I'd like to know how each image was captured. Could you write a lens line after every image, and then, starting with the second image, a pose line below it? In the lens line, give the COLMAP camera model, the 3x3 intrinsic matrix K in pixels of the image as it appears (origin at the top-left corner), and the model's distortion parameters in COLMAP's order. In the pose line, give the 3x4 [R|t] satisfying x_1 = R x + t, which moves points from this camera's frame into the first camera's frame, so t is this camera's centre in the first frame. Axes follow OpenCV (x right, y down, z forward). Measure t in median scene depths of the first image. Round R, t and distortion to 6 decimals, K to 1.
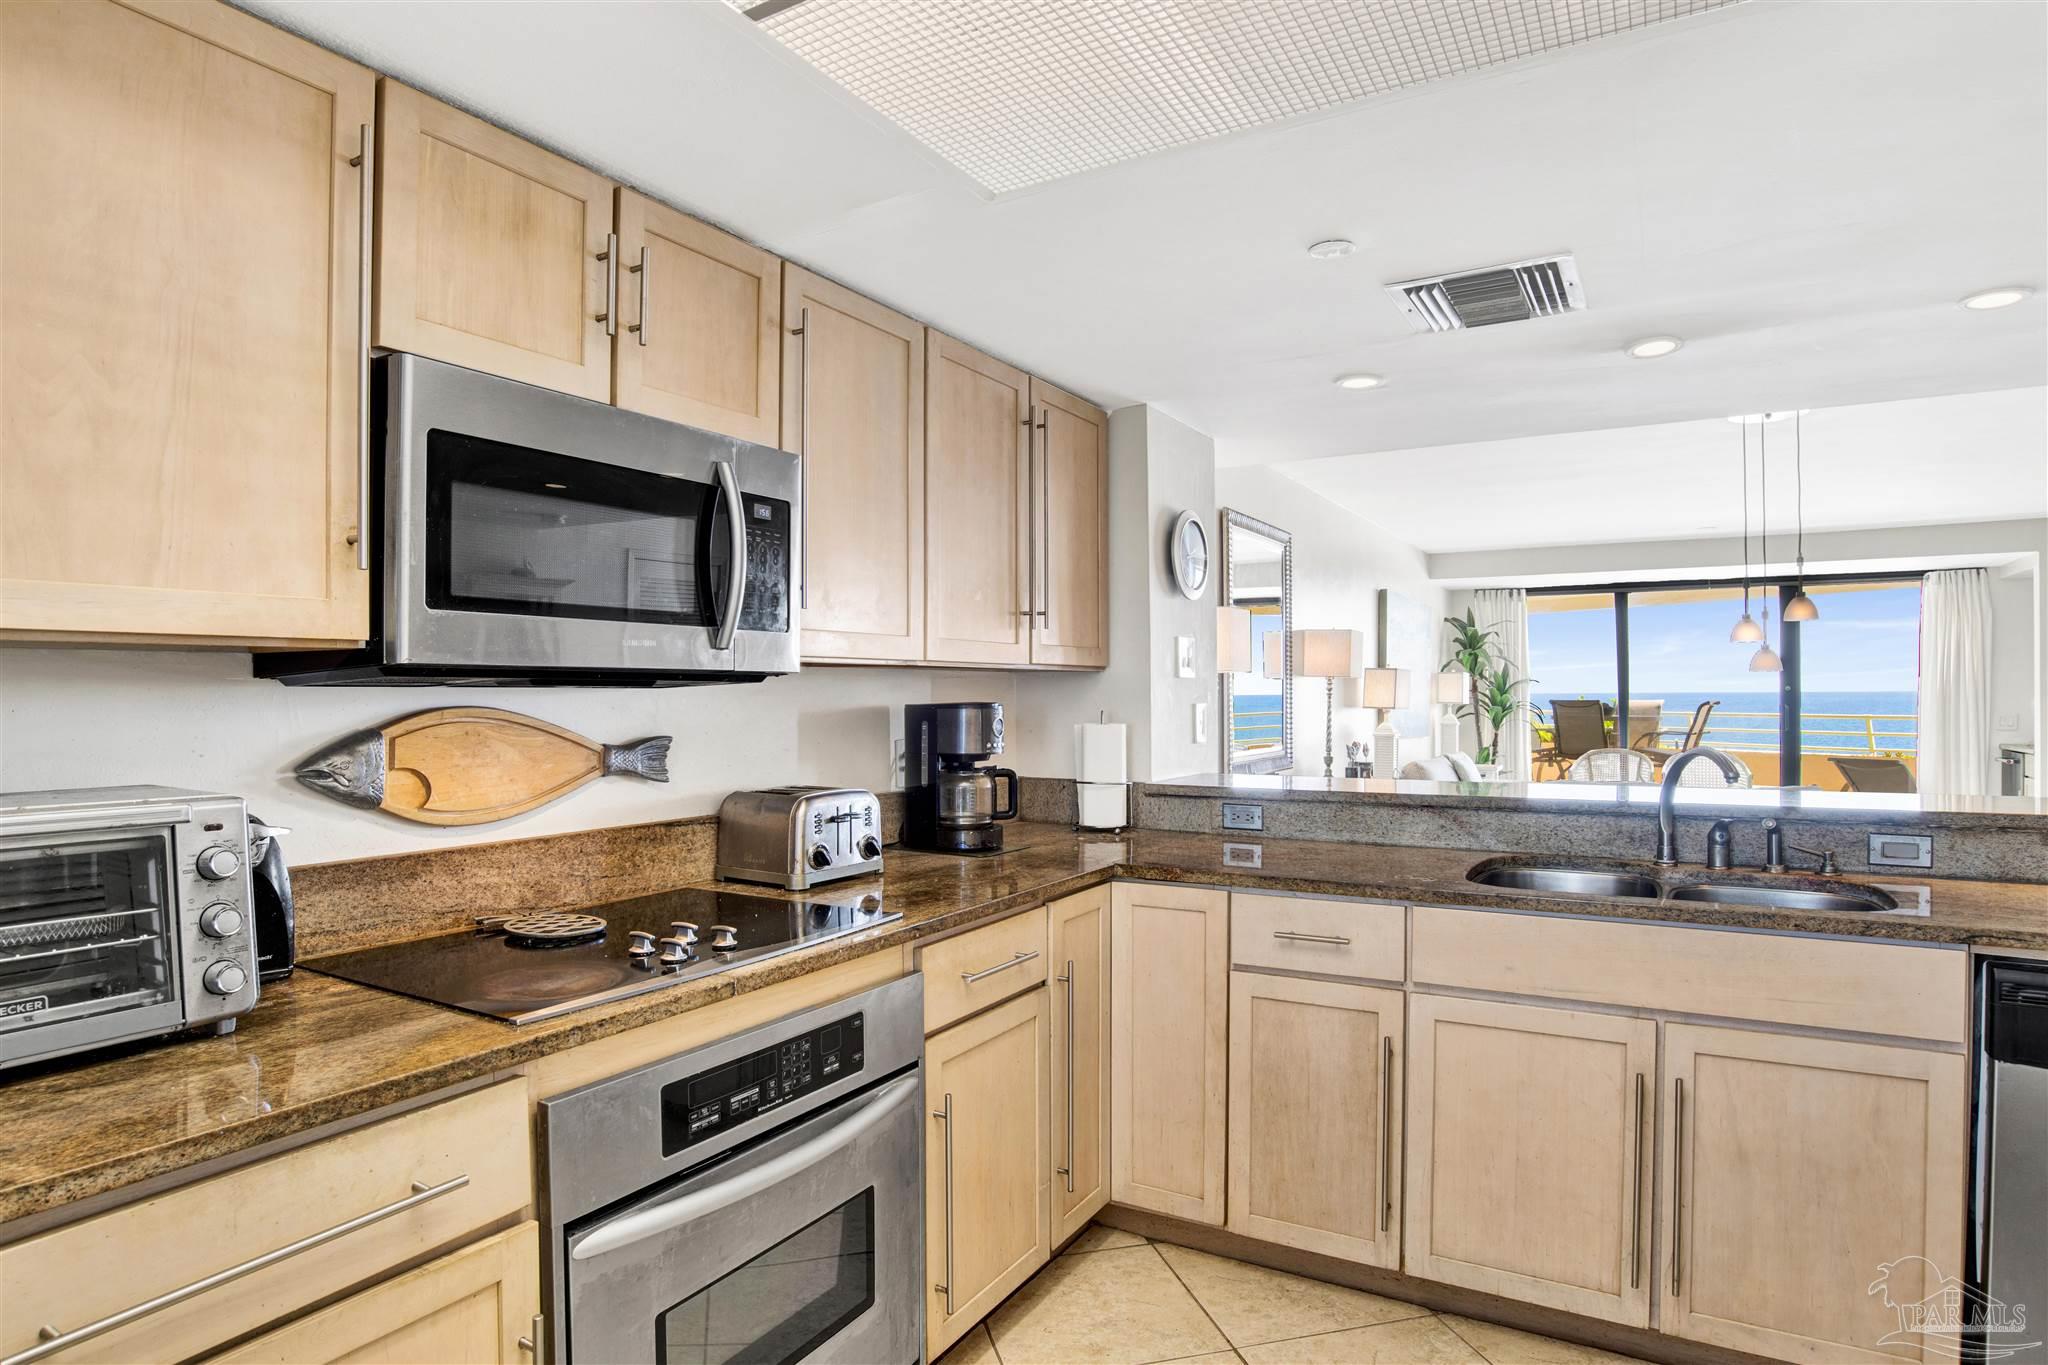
lens RADIAL K [[1131.8, 0, 1025.6], [0, 1131.8, 696.1], [0, 0, 1]] dist [-0.083080, 0.038184]
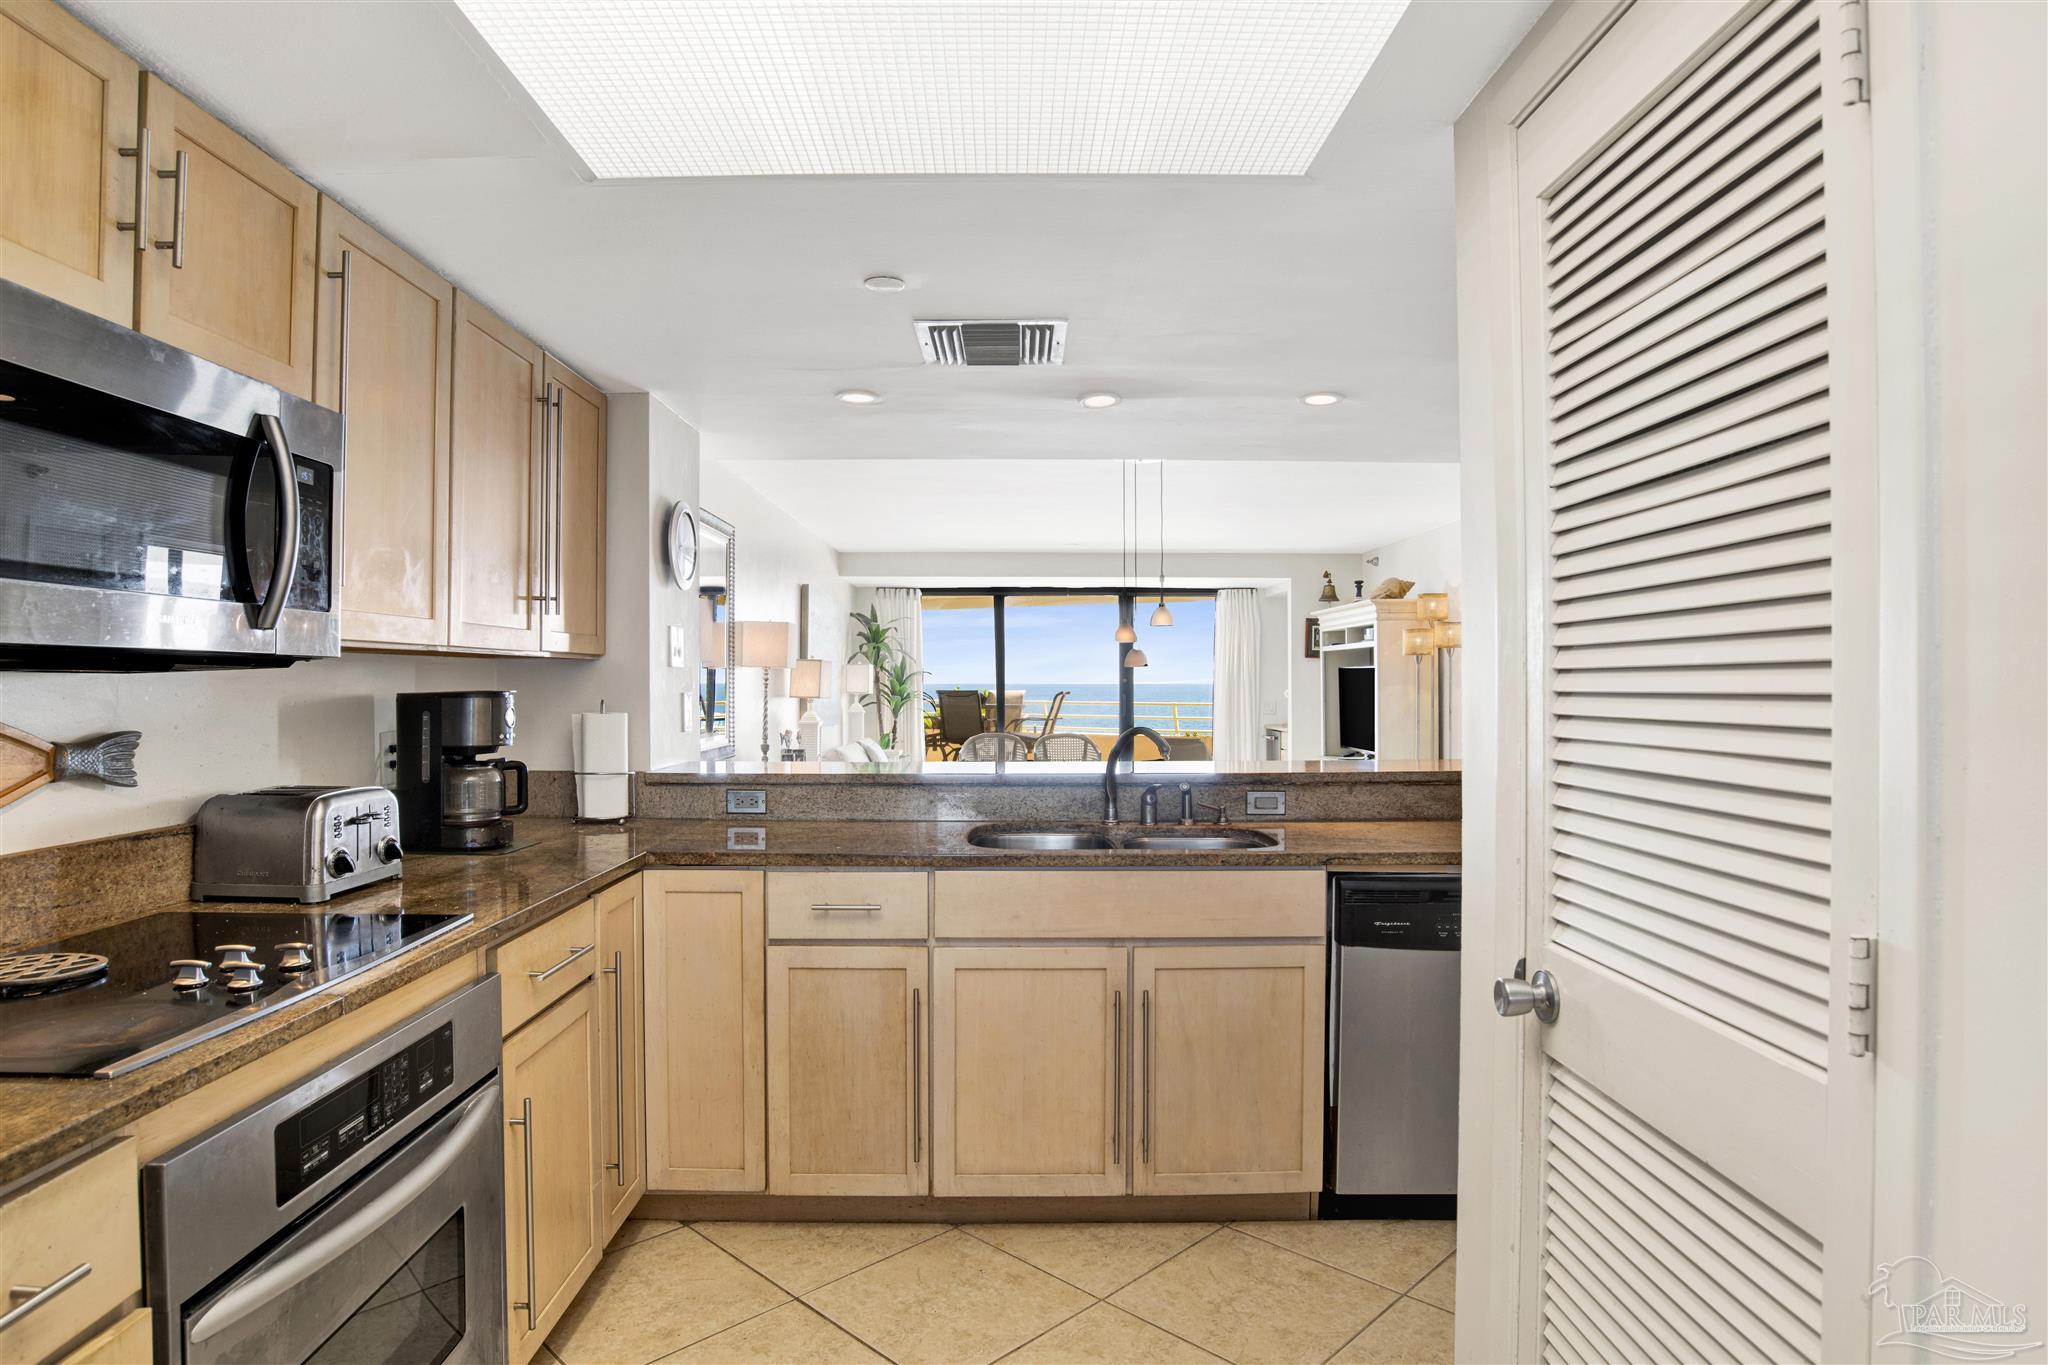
lens RADIAL K [[1129.9, 0, 1024.0], [0, 1129.9, 682.5], [0, 0, 1]] dist [-0.069931, 0.024064]
pose [[0.856685, 0.004375, 0.515822, -0.170929], [-0.002698, 0.999988, -0.004002, 0.000981], [-0.515833, 0.002037, 0.856687, -0.029129]]
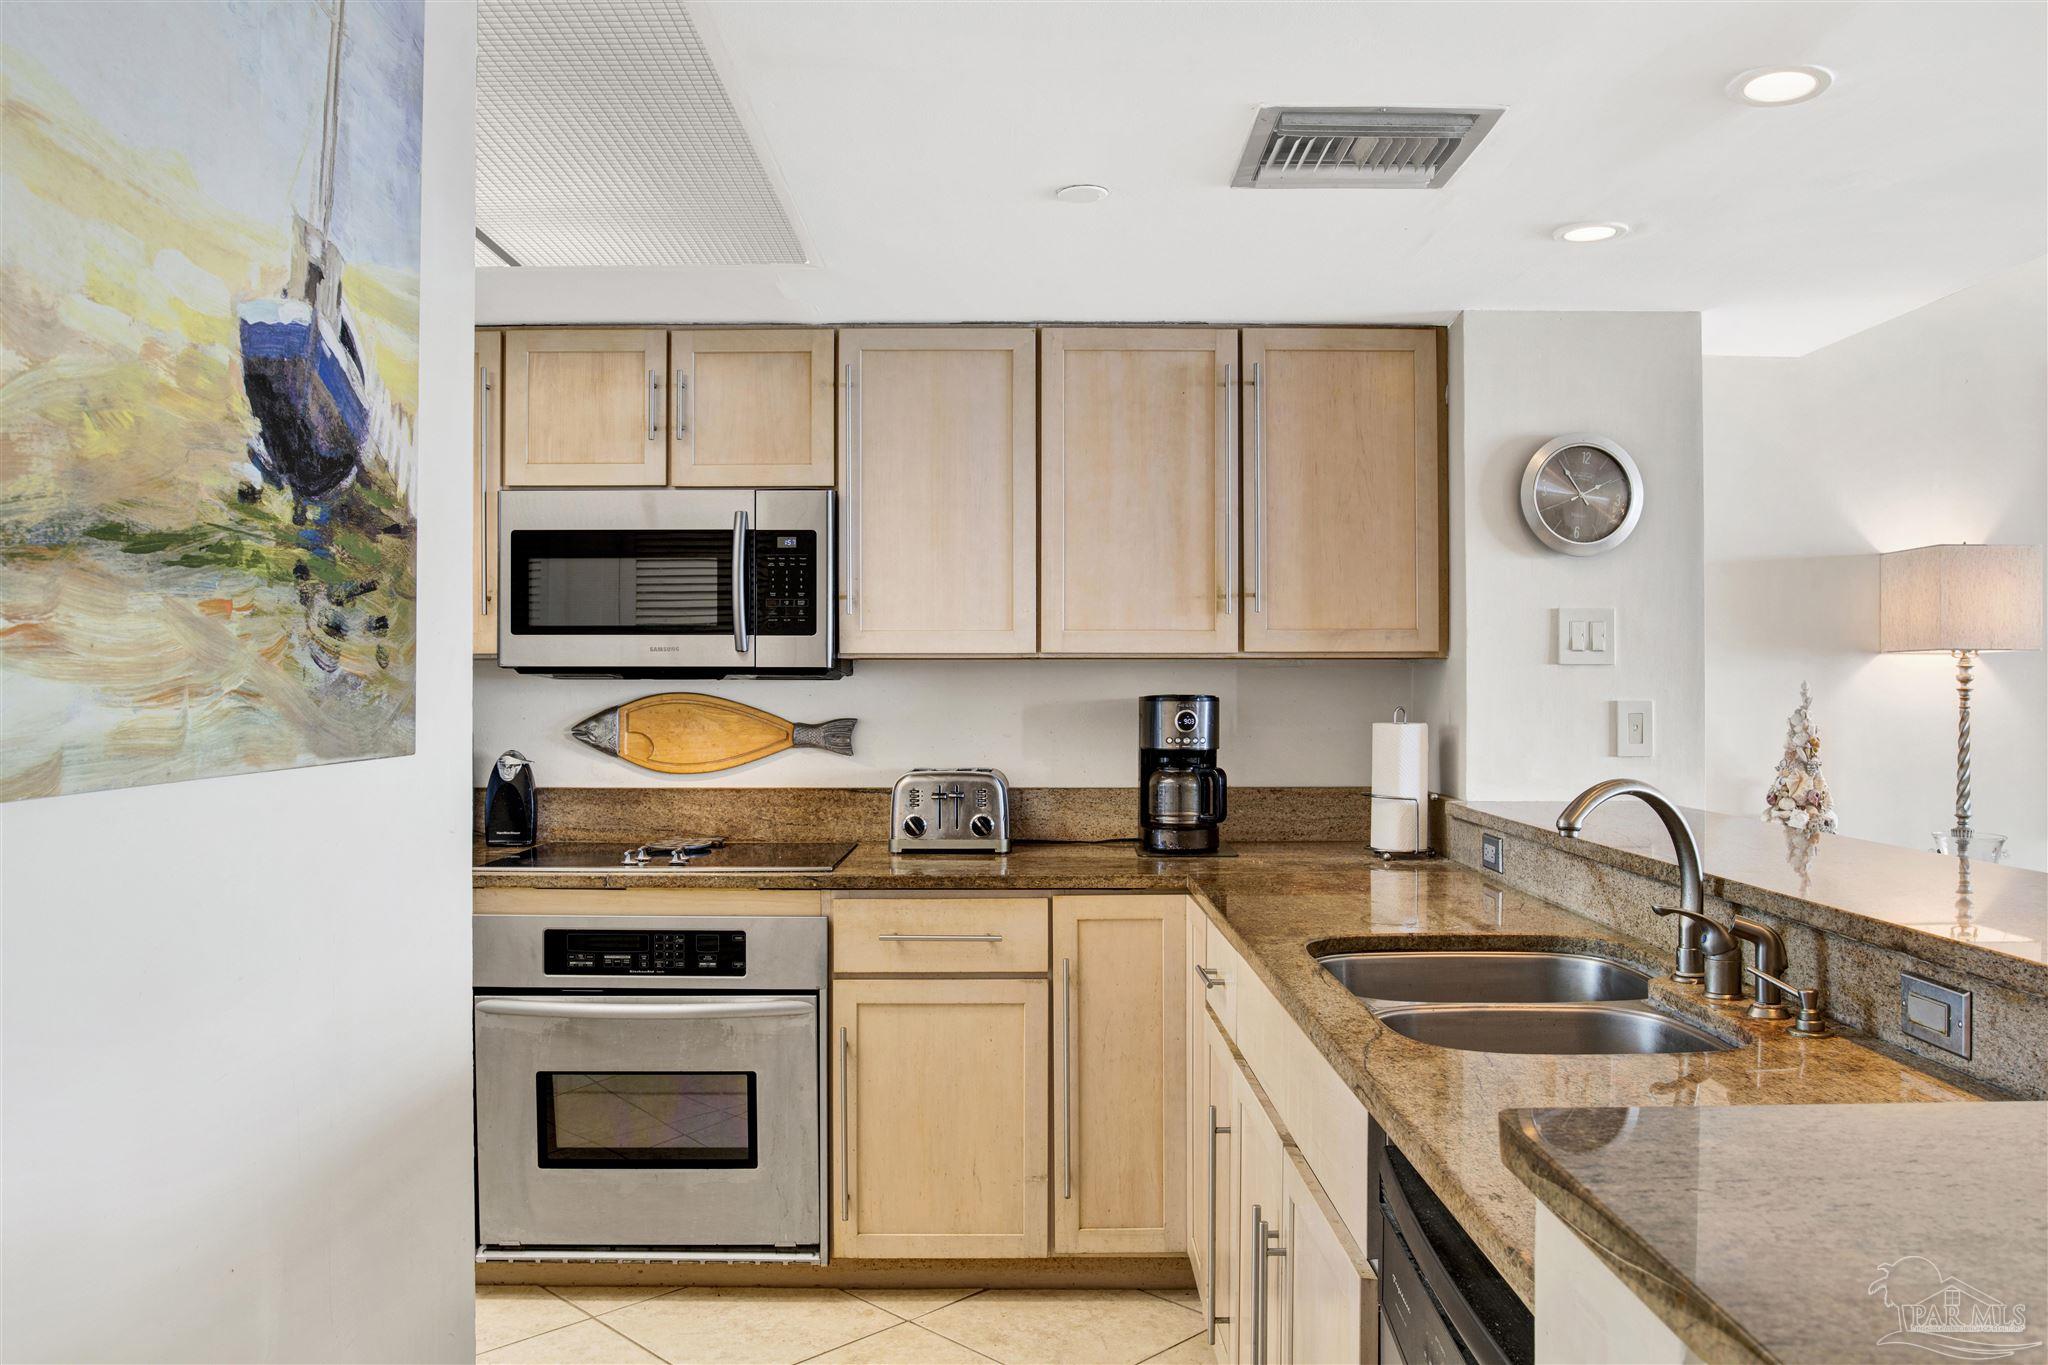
lens RADIAL K [[1491.0, 0, 1027.5], [0, 1491.0, 694.3], [0, 0, 1]] dist [-0.048394, 0.002318]
pose [[0.509398, 0.008529, -0.860489, 1.193981], [-0.005202, 0.999963, 0.006831, -0.003749], [0.860515, 0.000997, 0.509424, 0.327402]]
